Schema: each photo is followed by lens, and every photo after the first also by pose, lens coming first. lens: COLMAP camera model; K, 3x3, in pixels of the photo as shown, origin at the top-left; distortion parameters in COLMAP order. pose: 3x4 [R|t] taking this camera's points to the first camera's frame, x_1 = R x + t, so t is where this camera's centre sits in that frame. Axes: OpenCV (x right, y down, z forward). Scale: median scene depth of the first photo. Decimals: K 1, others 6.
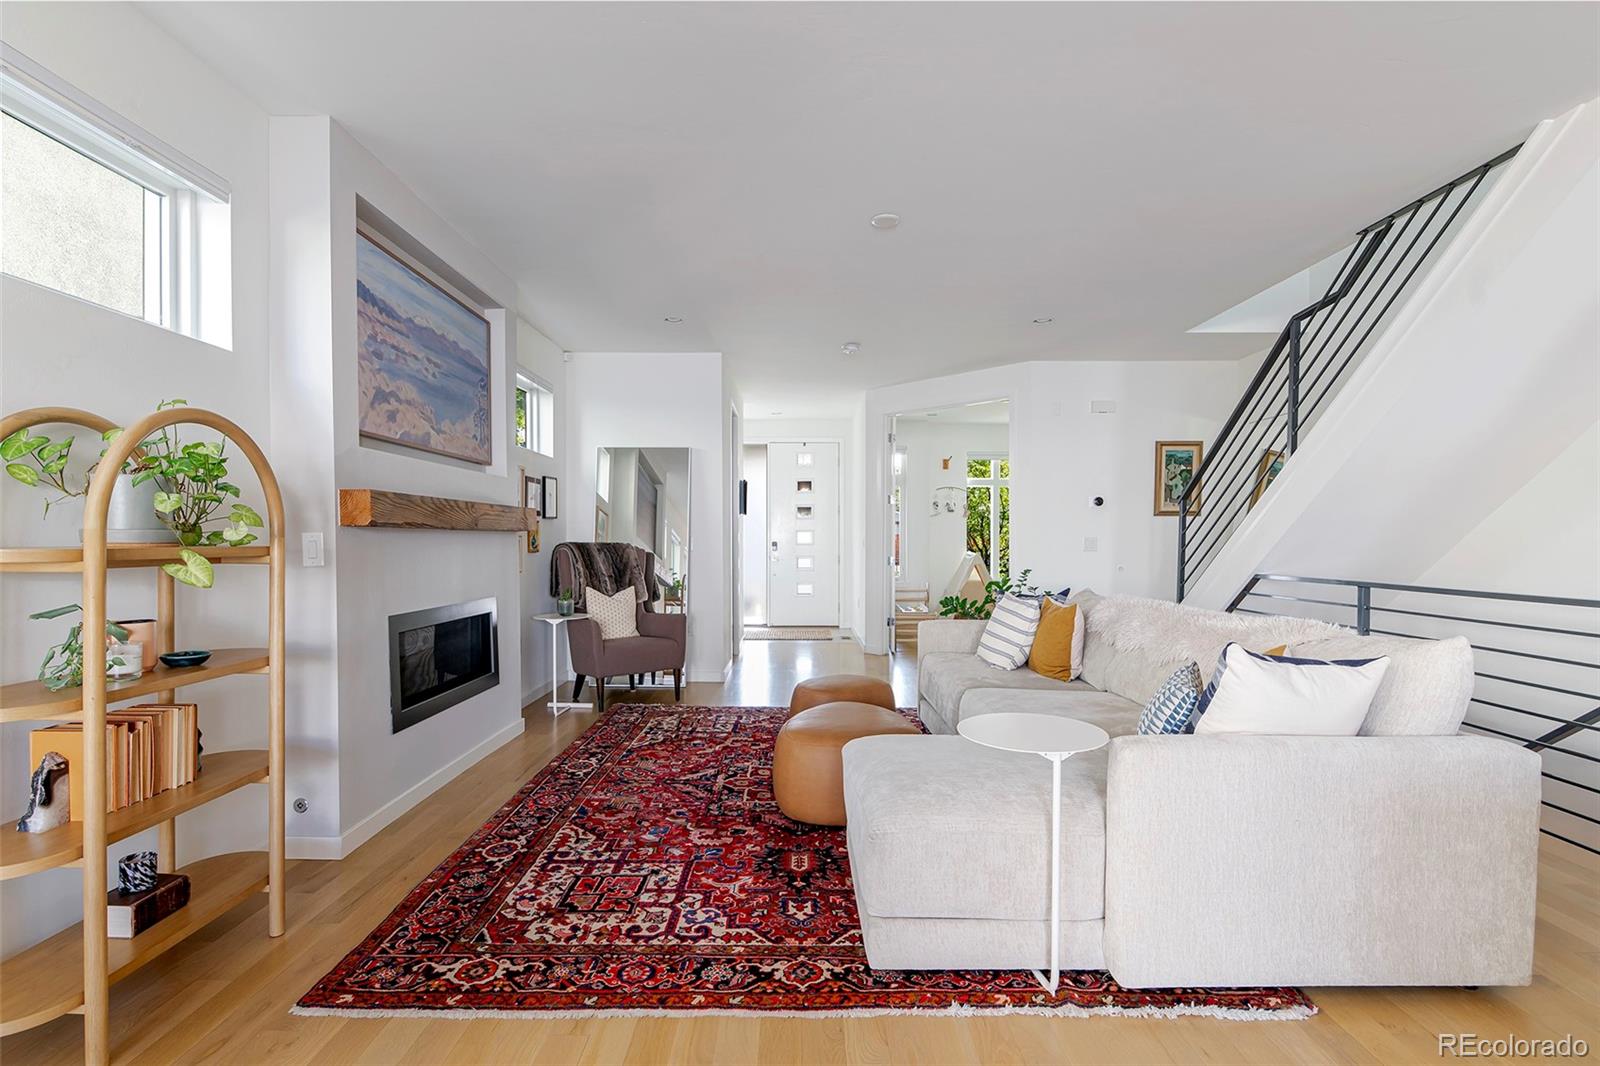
lens RADIAL K [[748.1, 0, 800.8], [0, 748.1, 541.3], [0, 0, 1]] dist [-0.006455, -0.000847]
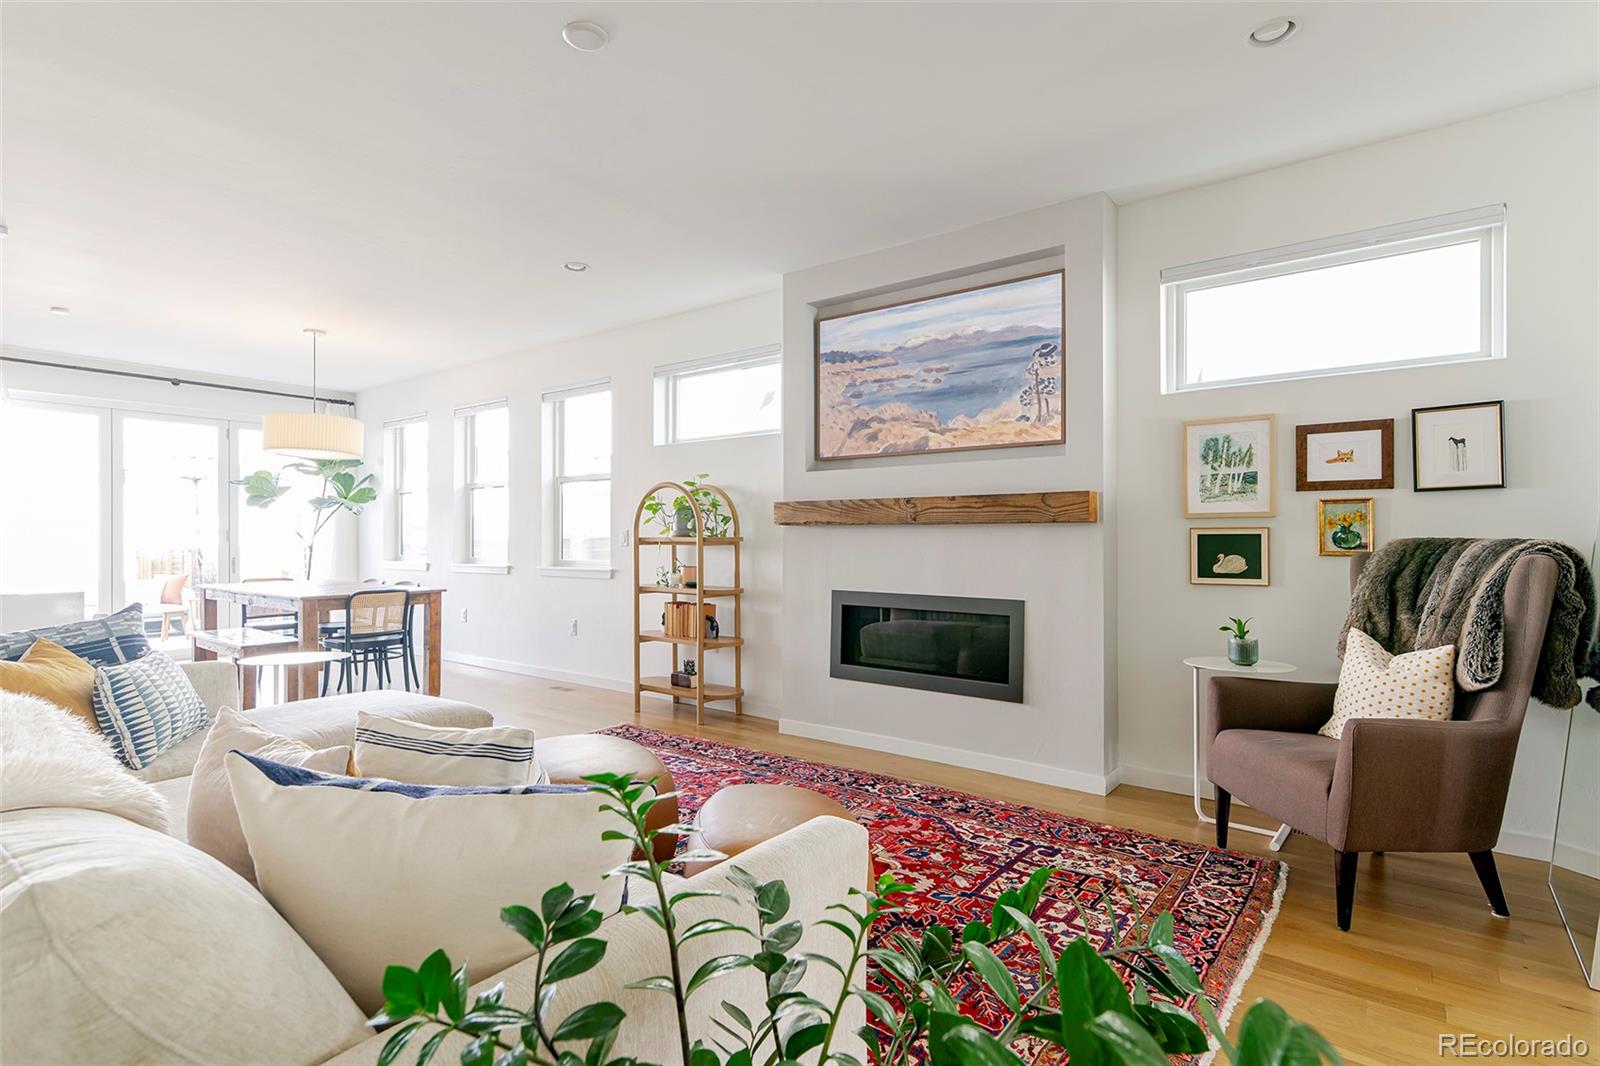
lens RADIAL K [[802.2, 0, 799.2], [0, 802.2, 535.3], [0, 0, 1]] dist [0.001576, -0.000065]
pose [[-0.609346, -0.002279, -0.792901, 0.620911], [-0.002266, 0.999997, -0.001133, 0.001373], [0.792901, 0.001106, -0.609350, 1.768207]]
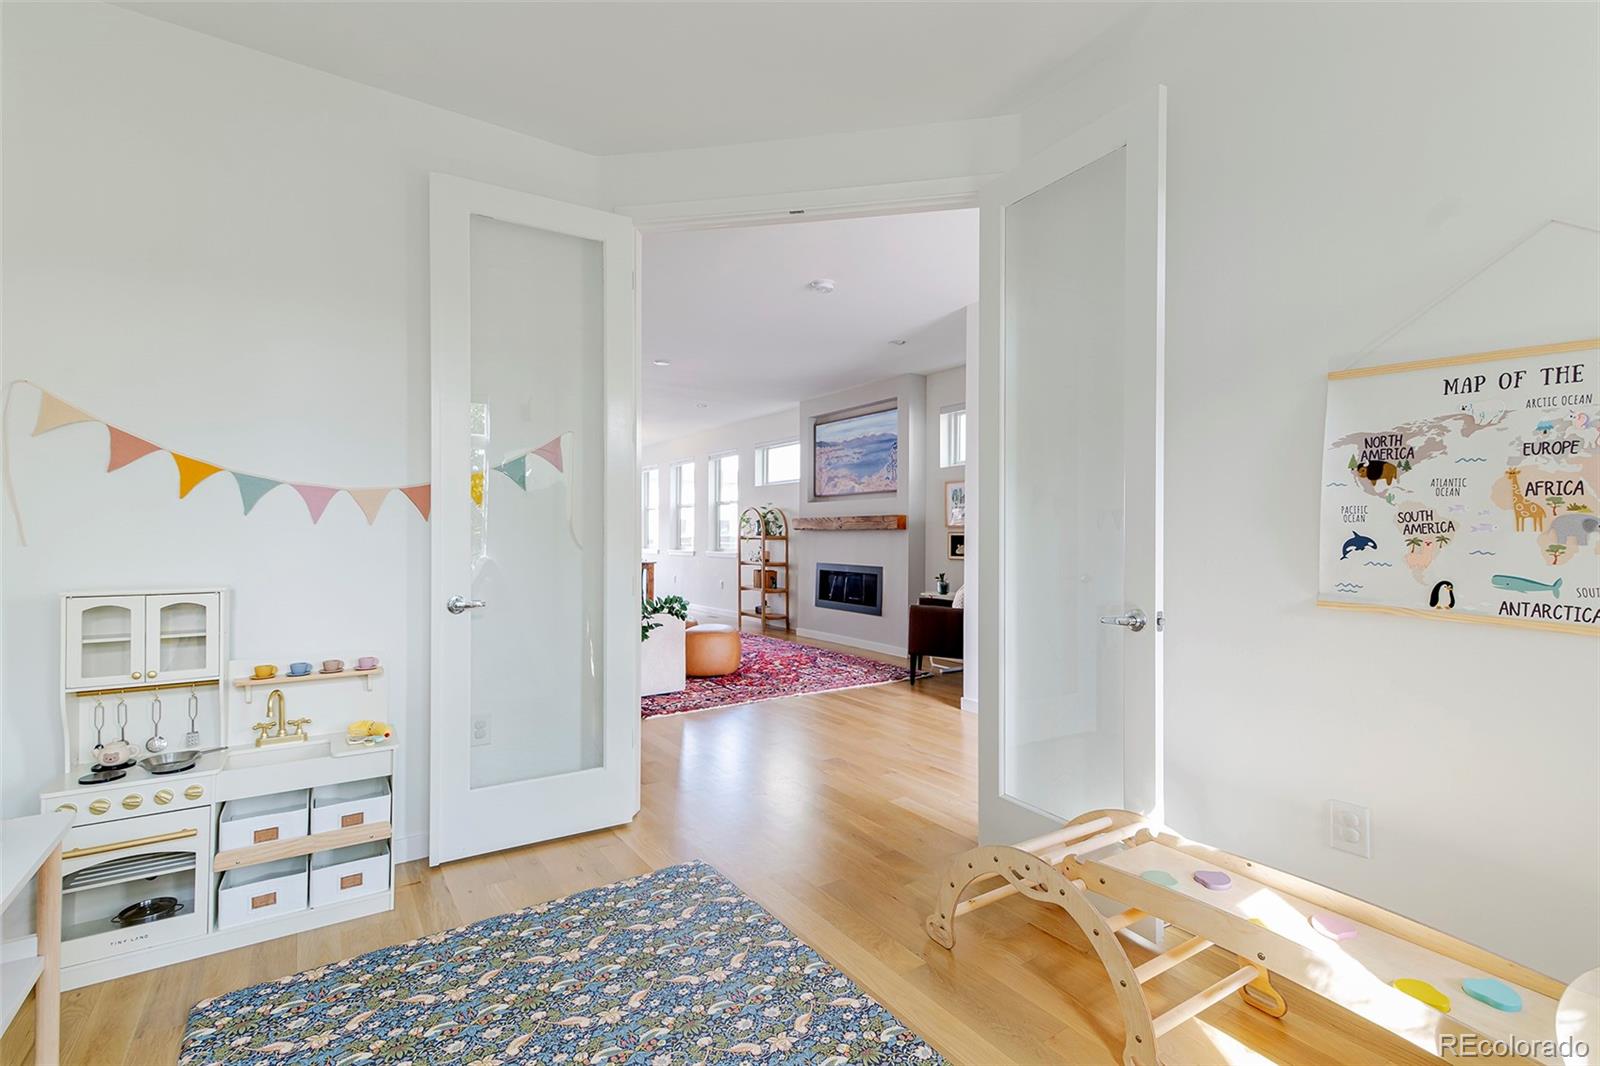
lens RADIAL K [[748.1, 0, 796.3], [0, 748.1, 532.0], [0, 0, 1]] dist [-0.006455, -0.000847]
pose [[-0.829390, -0.005938, -0.558639, 0.984172], [-0.005487, 0.999982, -0.002482, -0.004361], [0.558643, 0.001007, -0.829407, 3.077511]]
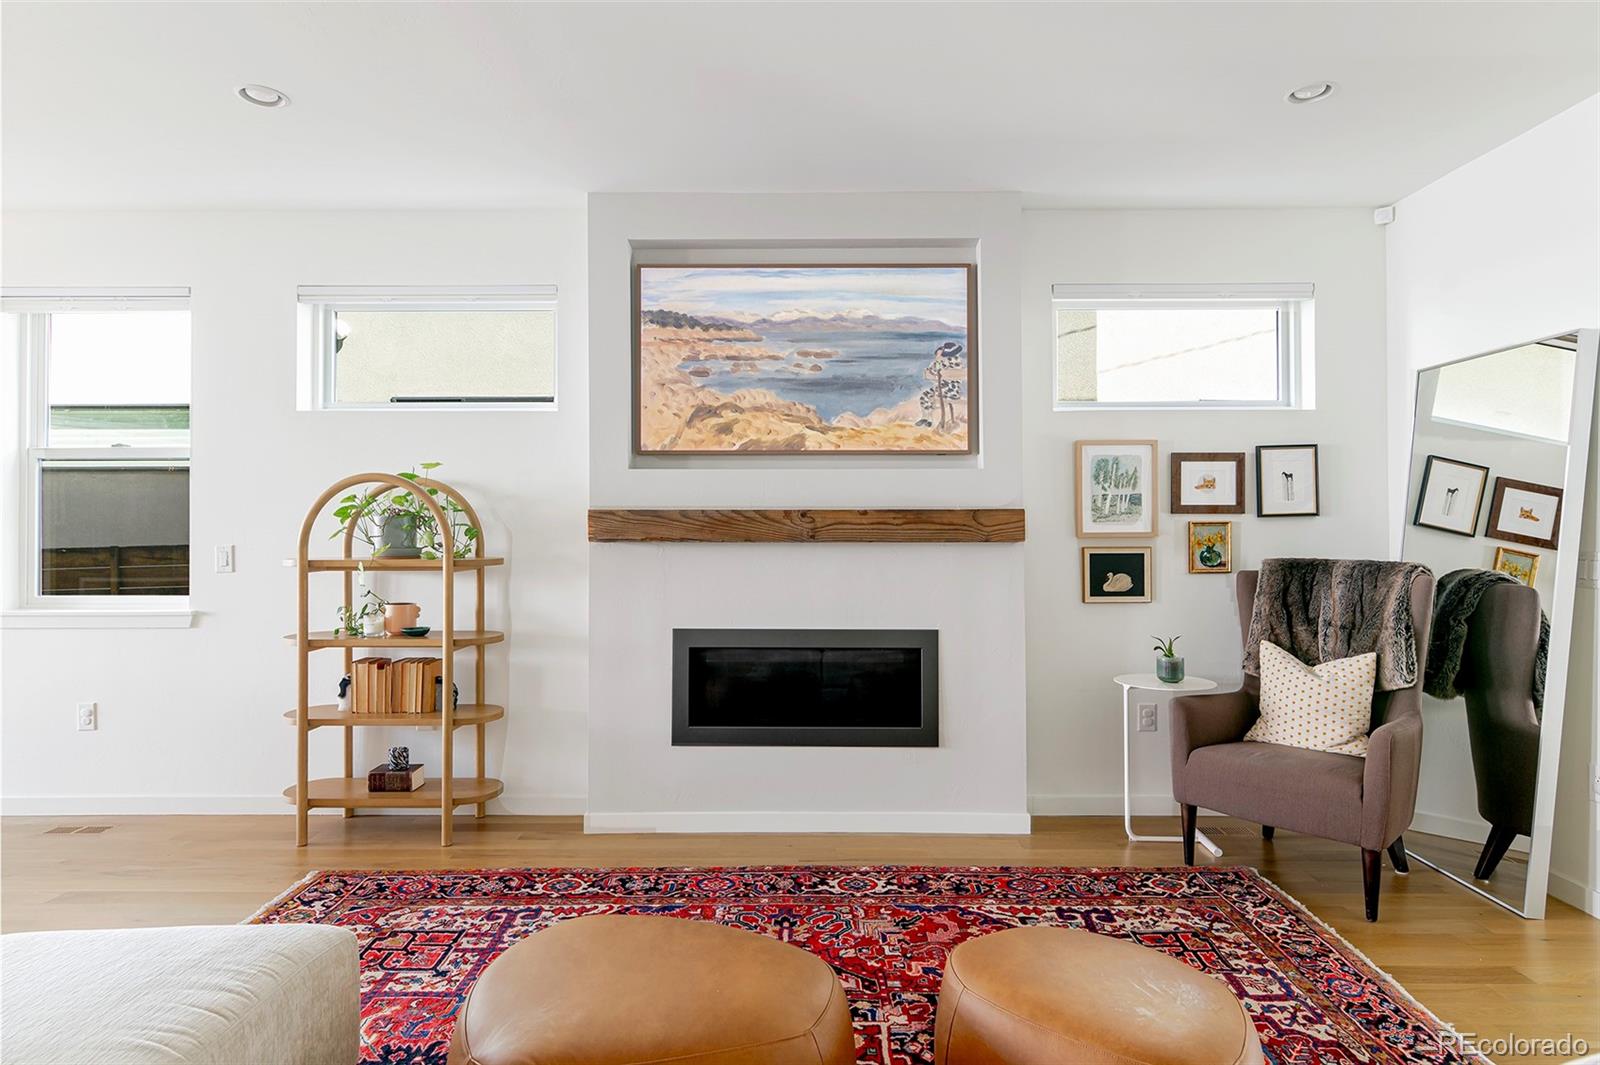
lens RADIAL K [[875.2, 0, 812.4], [0, 875.2, 520.6], [0, 0, 1]] dist [0.003788, -0.000544]
pose [[0.002238, -0.012916, -0.999914, 0.622587], [-0.001978, 0.999915, -0.012920, -0.031932], [0.999996, 0.002007, 0.002212, 1.137476]]
